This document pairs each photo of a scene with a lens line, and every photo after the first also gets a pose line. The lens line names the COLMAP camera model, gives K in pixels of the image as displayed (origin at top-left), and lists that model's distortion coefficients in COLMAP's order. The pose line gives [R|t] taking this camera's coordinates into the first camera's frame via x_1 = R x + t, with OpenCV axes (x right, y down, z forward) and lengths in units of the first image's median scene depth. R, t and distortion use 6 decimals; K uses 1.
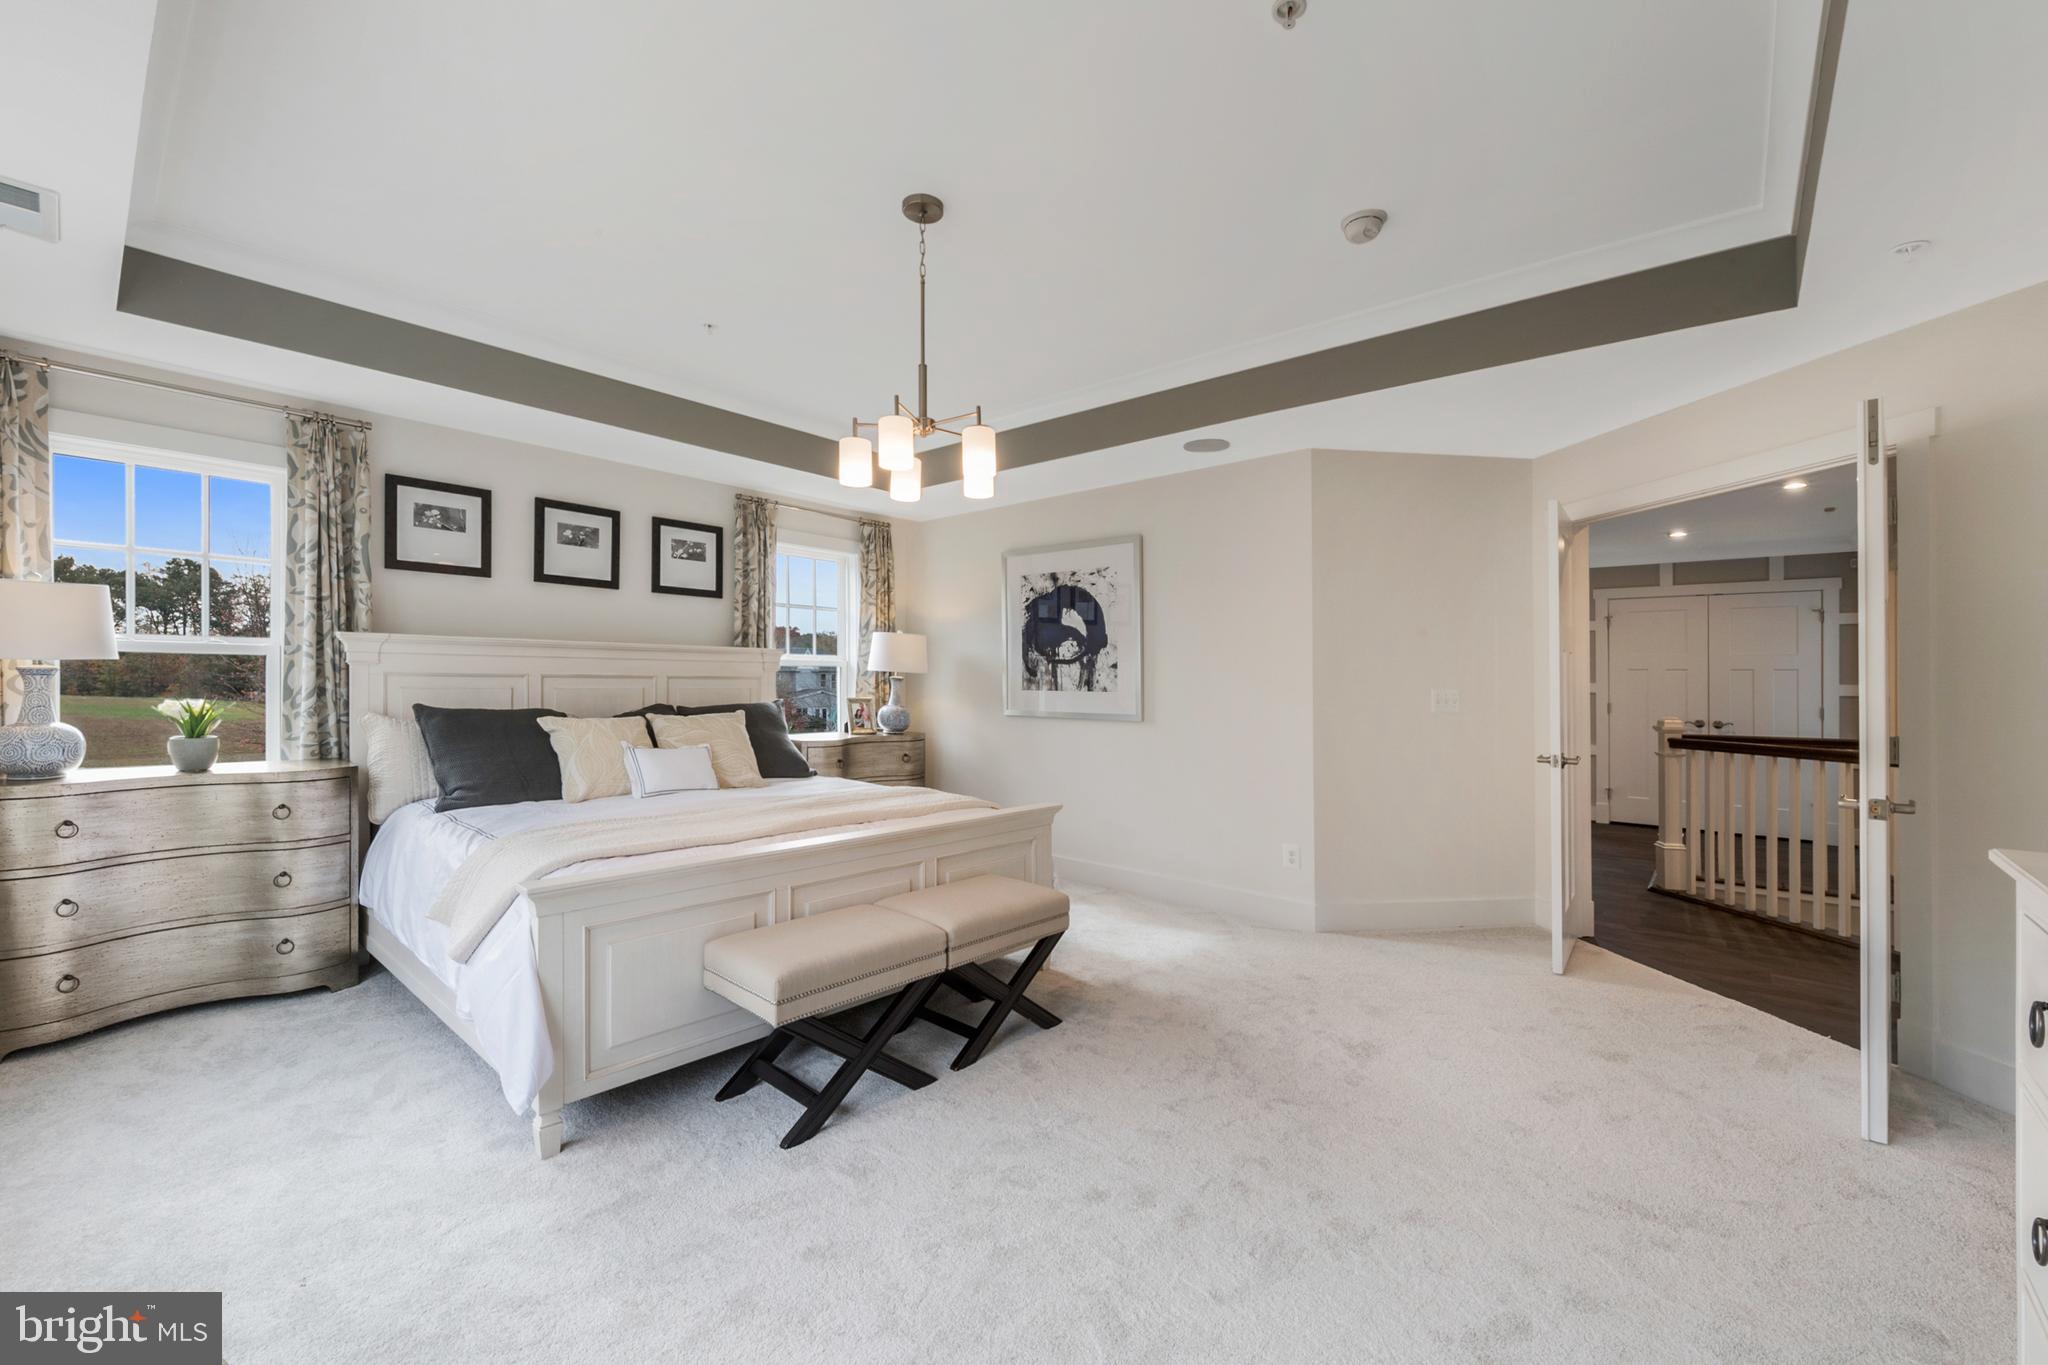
lens RADIAL K [[832.4, 0, 1024.0], [0, 832.4, 682.5], [0, 0, 1]] dist [-0.000119, -0.000068]
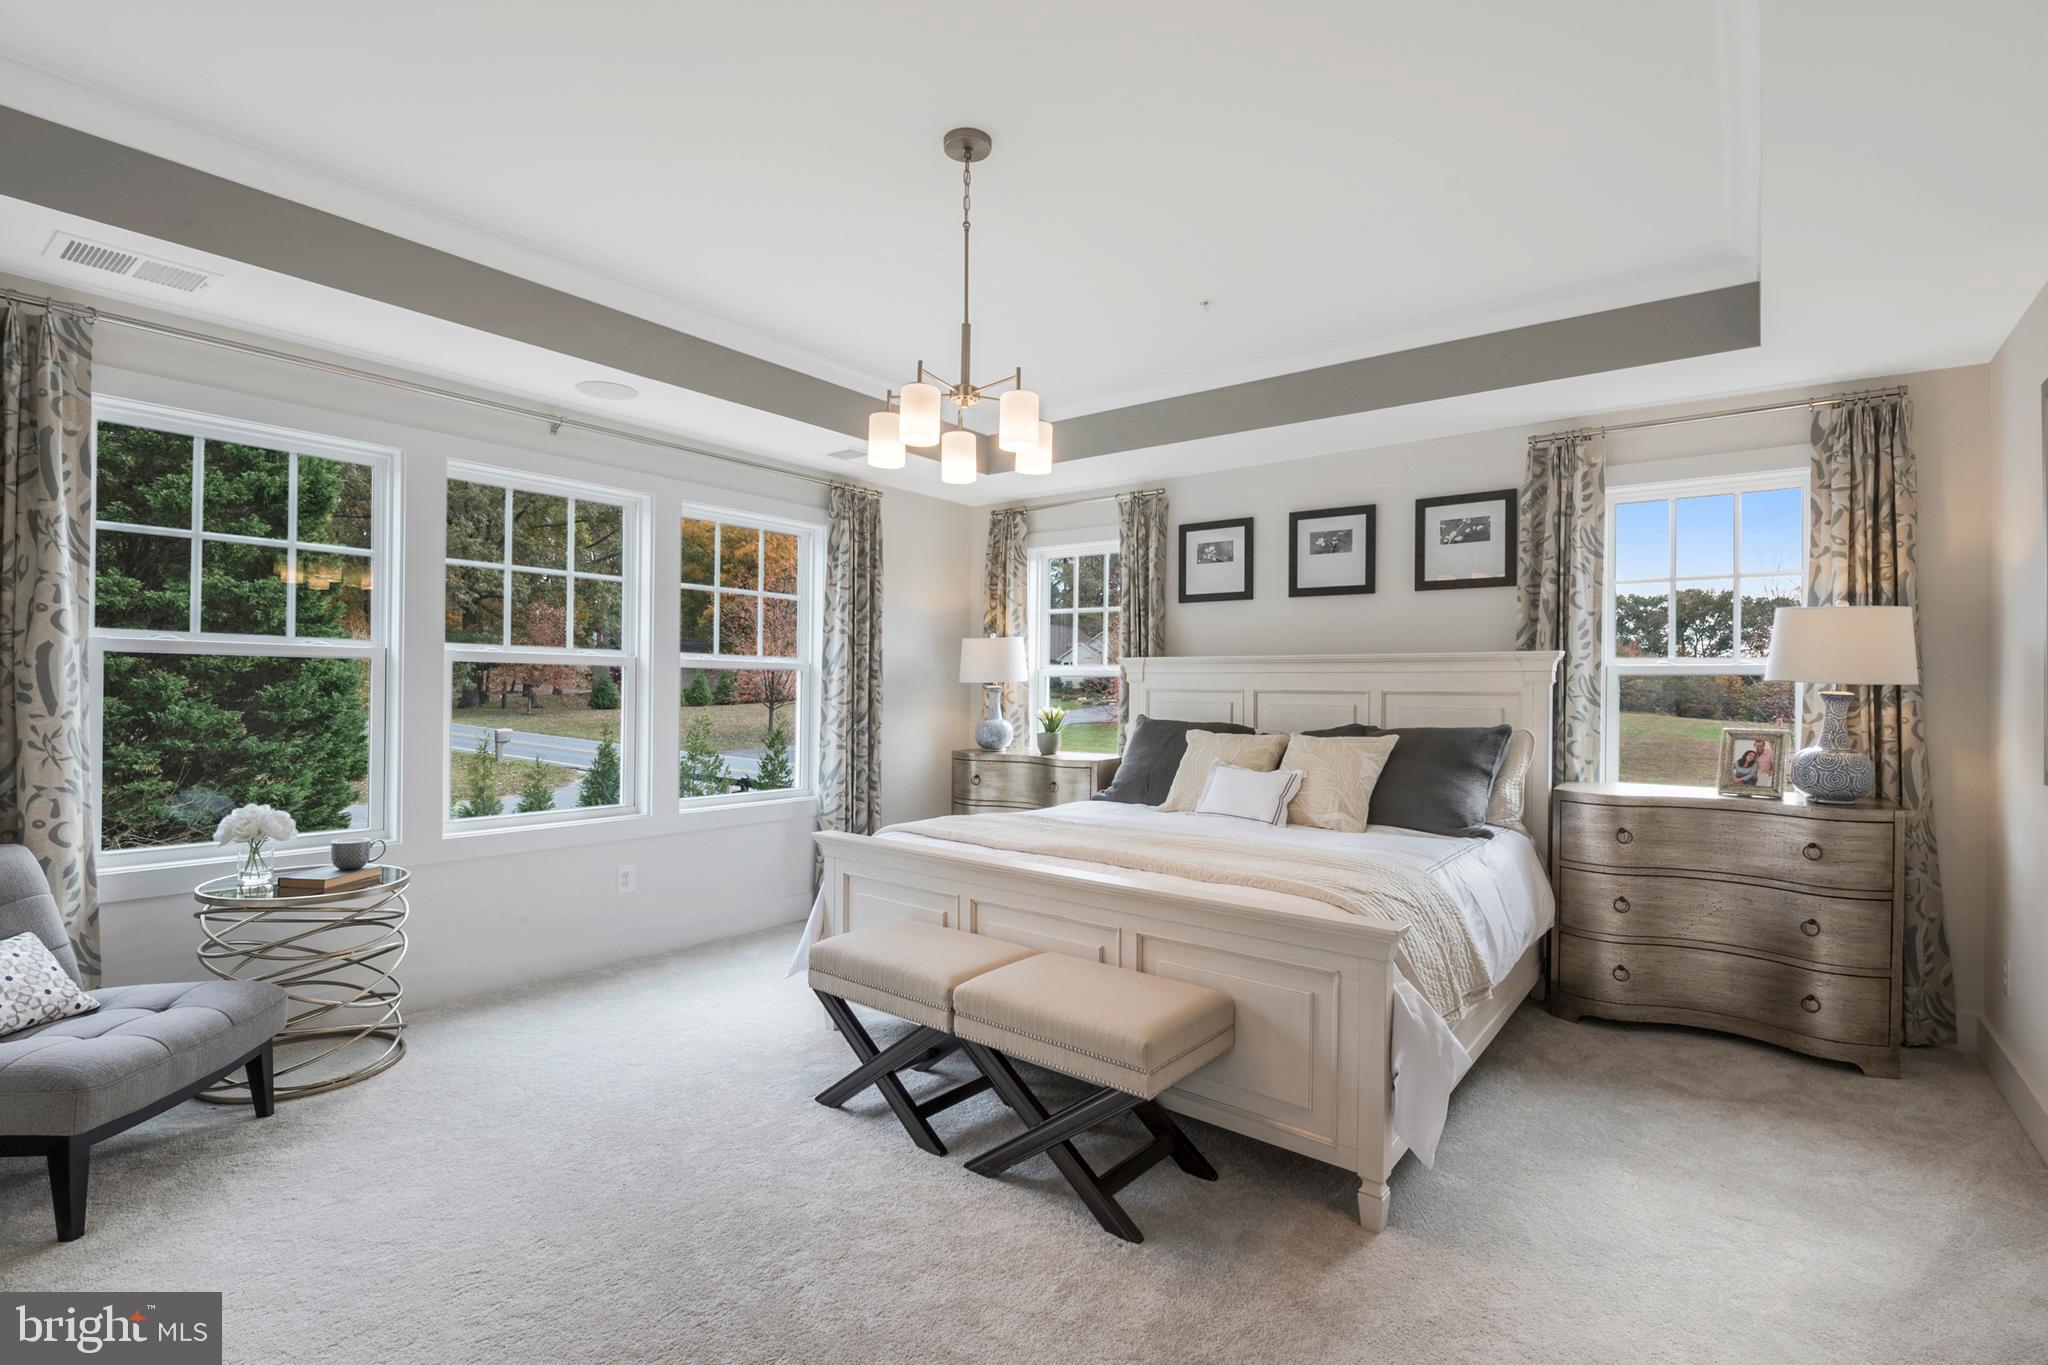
lens RADIAL K [[951.9, 0, 1024.0], [0, 951.9, 682.5], [0, 0, 1]] dist [-0.003372, -0.000361]
pose [[0.056733, -0.017853, -0.998230, 0.501660], [-0.010438, 0.999775, -0.018474, 0.005143], [0.998335, 0.011467, 0.056534, 0.583503]]
